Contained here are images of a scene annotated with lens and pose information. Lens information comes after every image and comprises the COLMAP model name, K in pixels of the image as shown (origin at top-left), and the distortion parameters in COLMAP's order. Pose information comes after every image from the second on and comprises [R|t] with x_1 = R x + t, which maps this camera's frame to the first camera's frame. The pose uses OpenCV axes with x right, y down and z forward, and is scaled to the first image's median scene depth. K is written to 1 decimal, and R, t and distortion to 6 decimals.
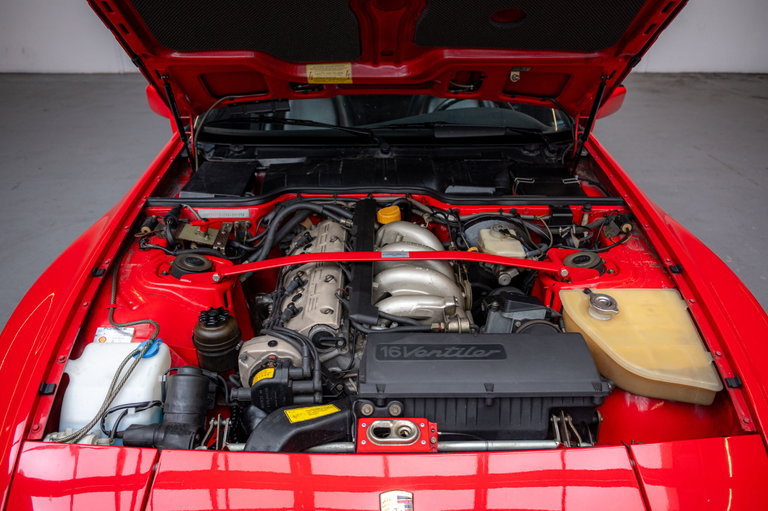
lens RADIAL K [[603.6, 0, 384.4], [0, 603.6, 255.9], [0, 0, 1]] dist [0.014382, -0.016992]
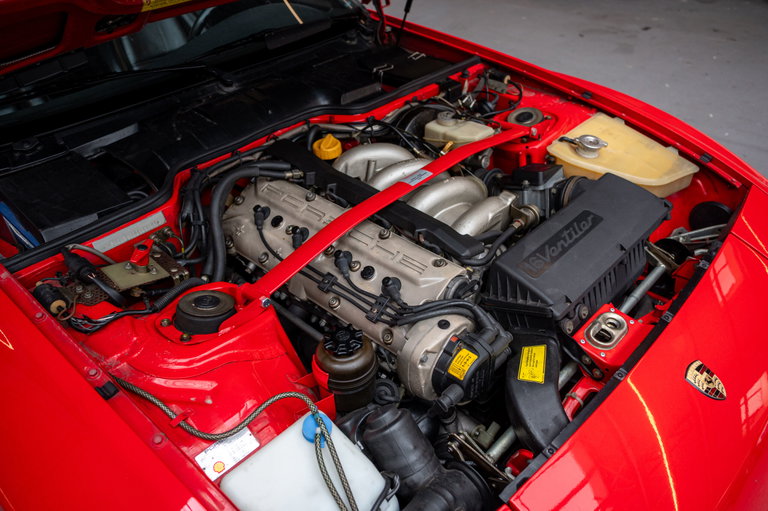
lens RADIAL K [[603.6, 0, 384.2], [0, 603.6, 255.2], [0, 0, 1]] dist [0.014382, -0.016992]
pose [[0.696080, -0.445804, 0.562788, -0.463031], [0.361024, 0.894894, 0.262347, -0.123333], [-0.620591, 0.020566, 0.783864, 0.306812]]
